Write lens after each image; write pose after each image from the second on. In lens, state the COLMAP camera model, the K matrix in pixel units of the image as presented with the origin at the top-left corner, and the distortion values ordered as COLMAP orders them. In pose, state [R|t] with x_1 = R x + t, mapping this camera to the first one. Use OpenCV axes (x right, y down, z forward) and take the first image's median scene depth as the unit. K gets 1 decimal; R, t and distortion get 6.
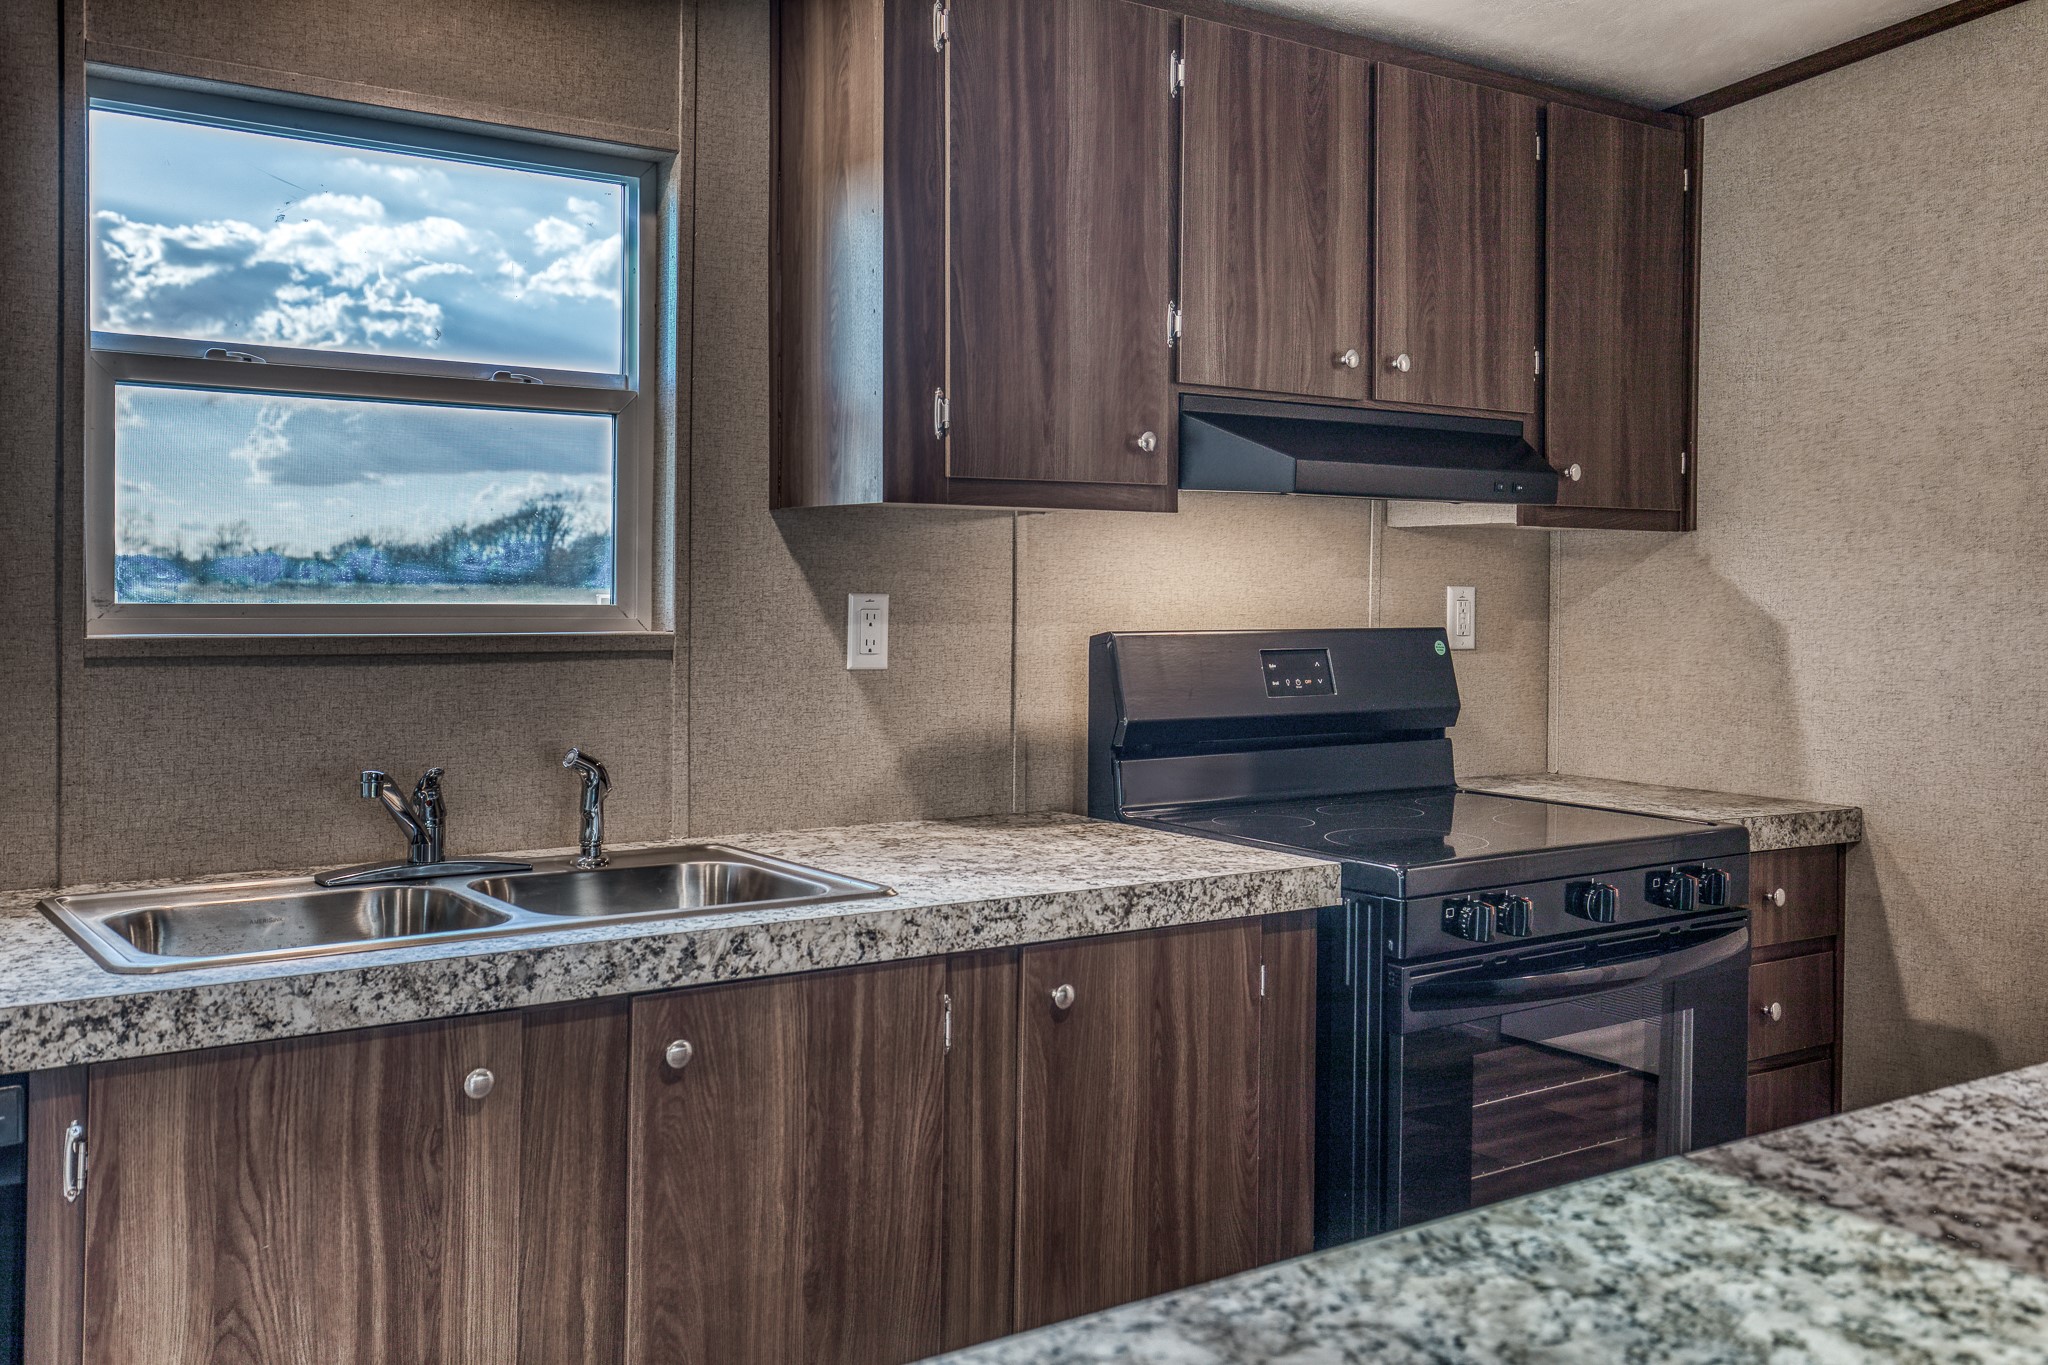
lens RADIAL K [[1857.7, 0, 1020.5], [0, 1857.7, 598.6], [0, 0, 1]] dist [0.014491, 0.022582]
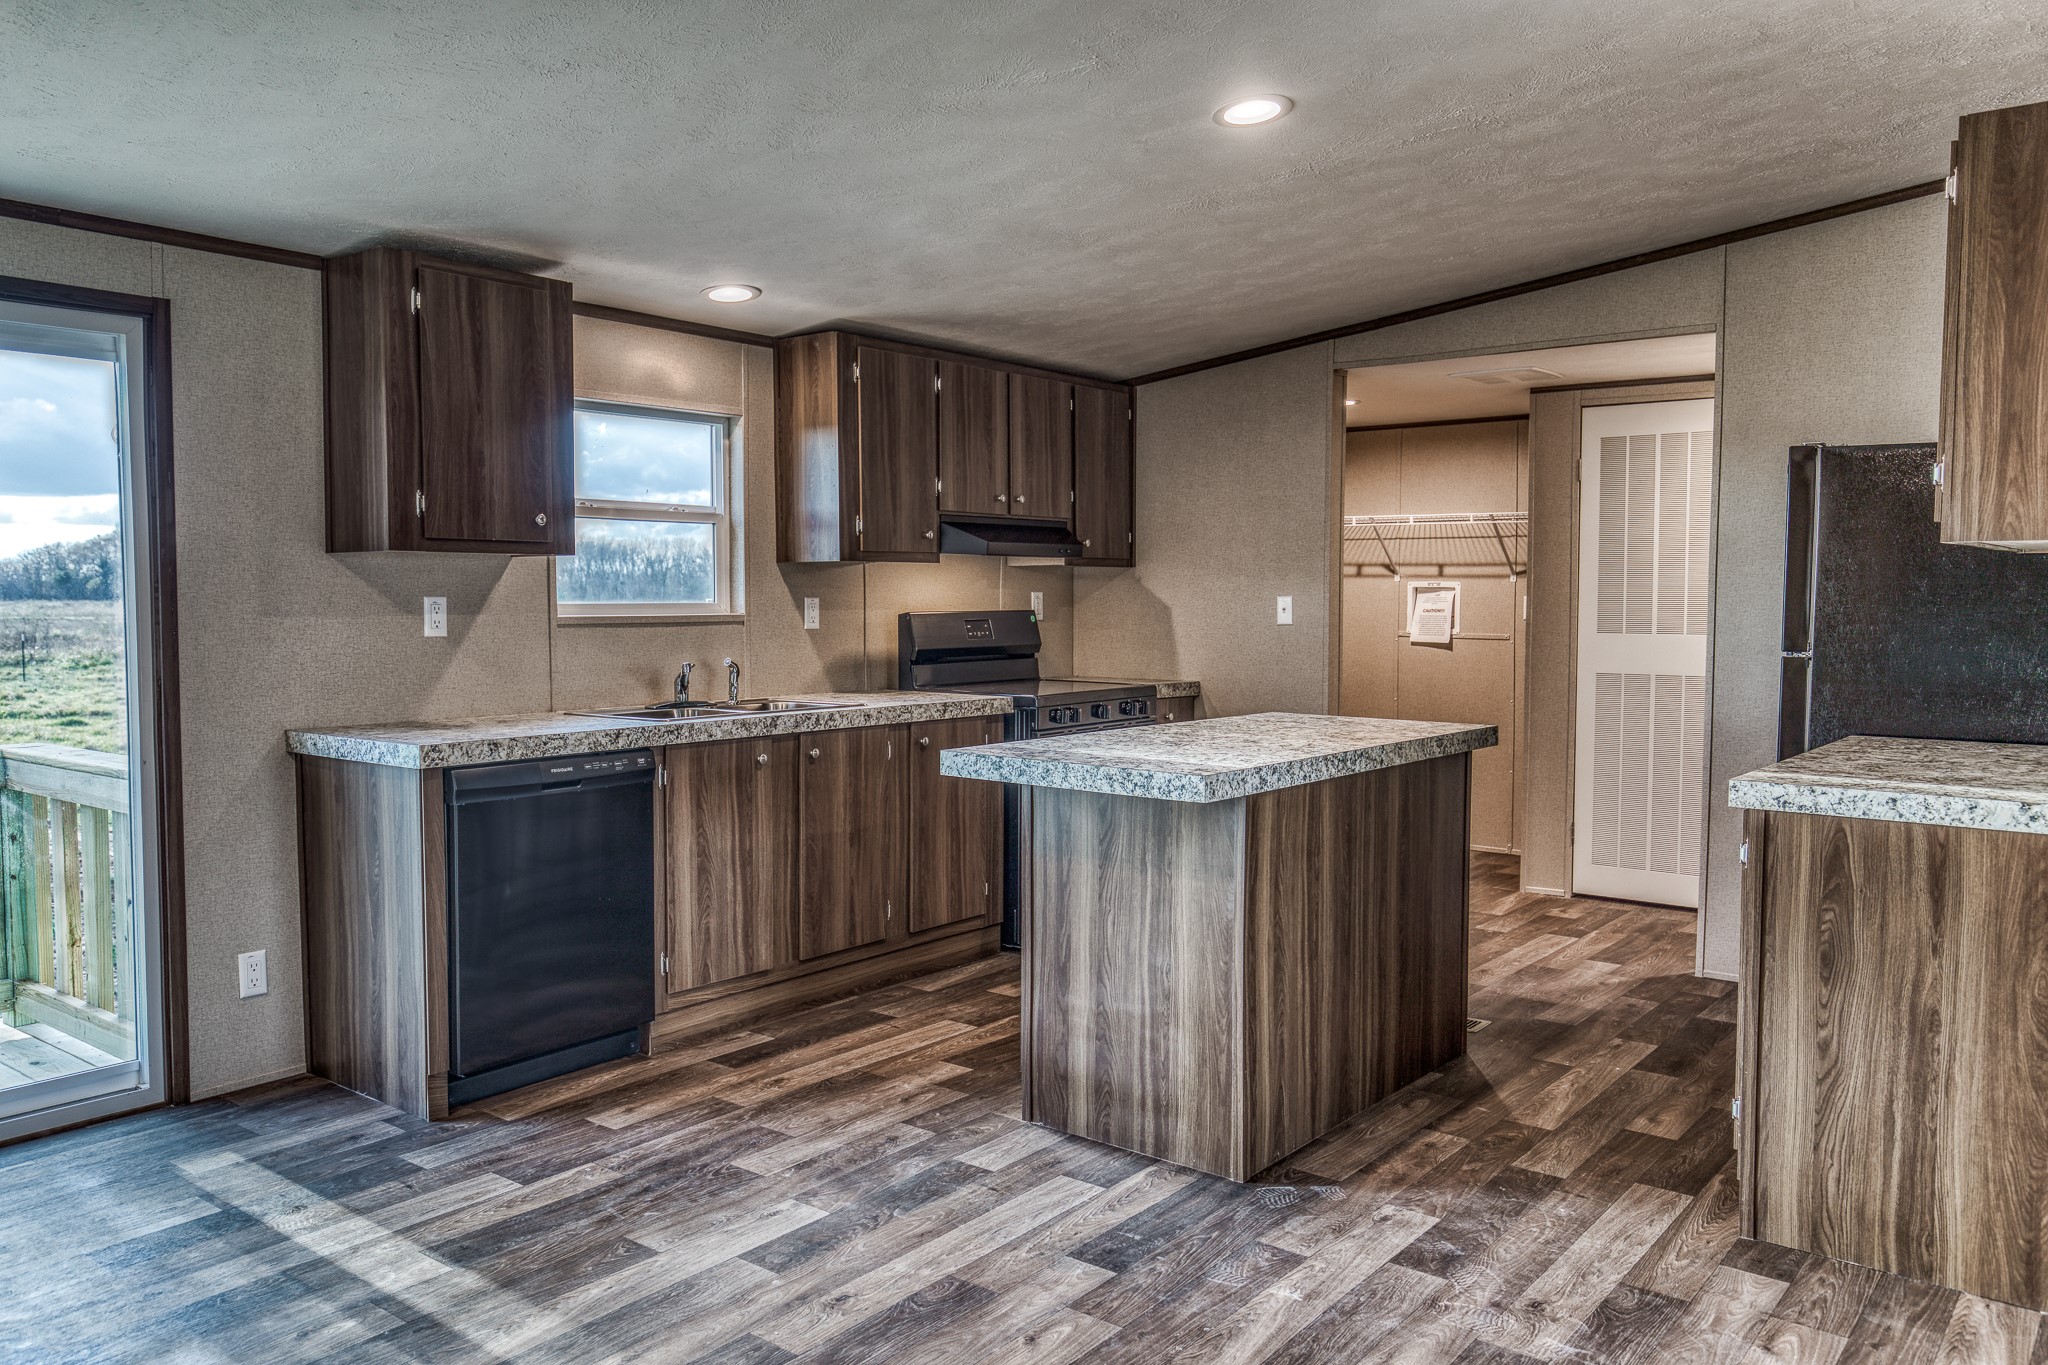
lens RADIAL K [[1494.5, 0, 1024.0], [0, 1494.5, 682.5], [0, 0, 1]] dist [-0.018865, 0.001283]
pose [[0.960601, -0.025430, 0.276765, -0.369862], [0.010844, 0.998476, 0.054107, 0.006231], [-0.277719, -0.048974, 0.959413, -0.965168]]
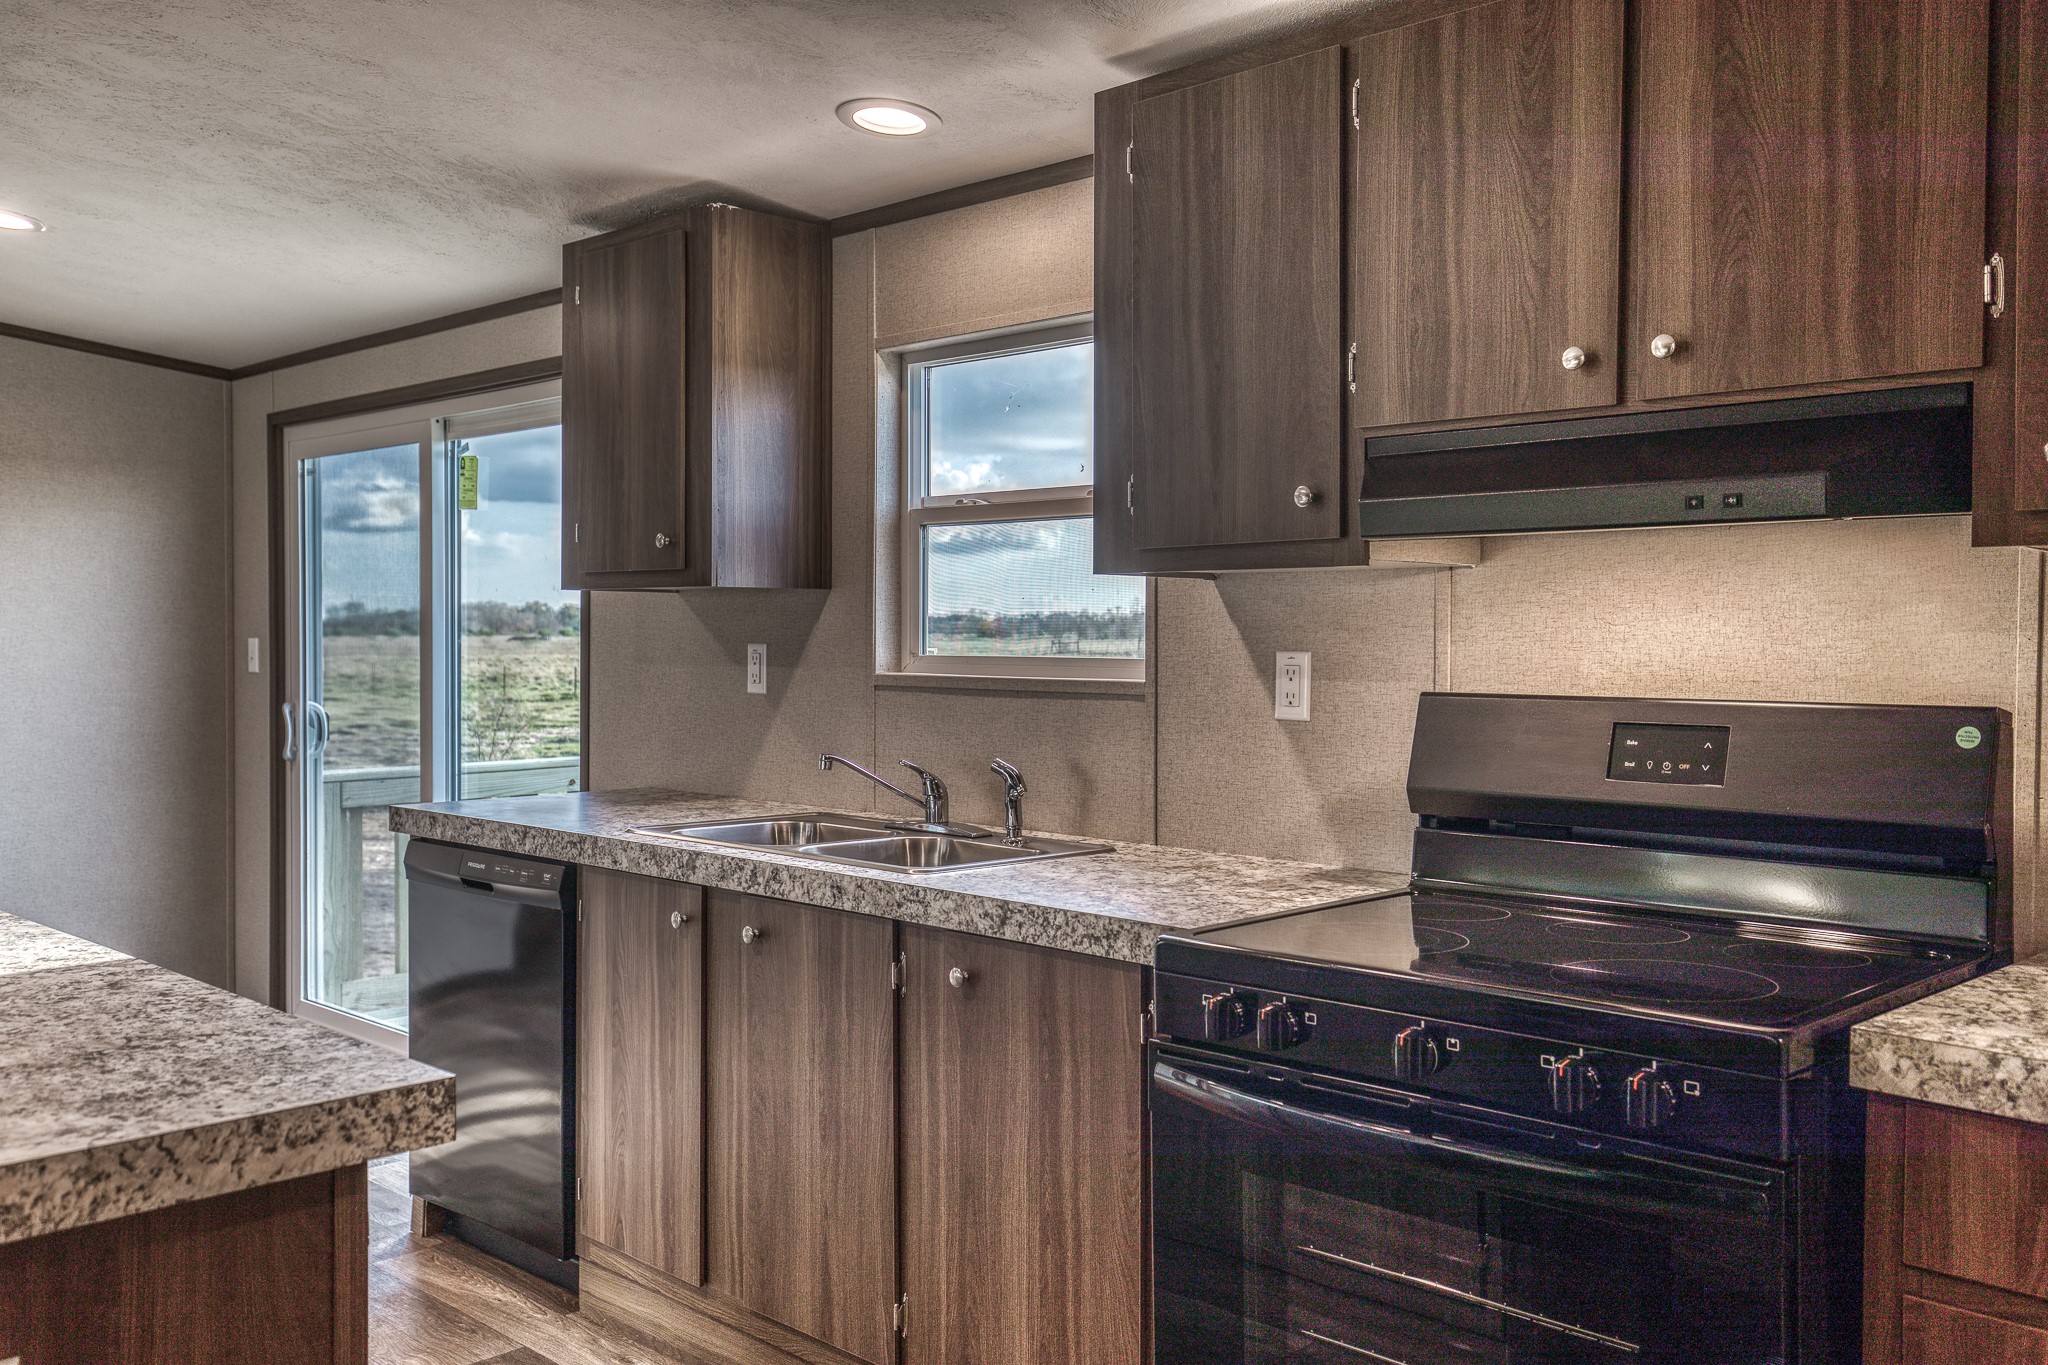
lens RADIAL K [[1787.6, 0, 1024.0], [0, 1787.6, 682.5], [0, 0, 1]] dist [0.026037, 0.001039]
pose [[0.170429, 0.017817, -0.985209, 0.978676], [-0.009987, 0.999816, 0.016354, 0.000054], [0.985319, 0.007052, 0.170576, 0.692558]]
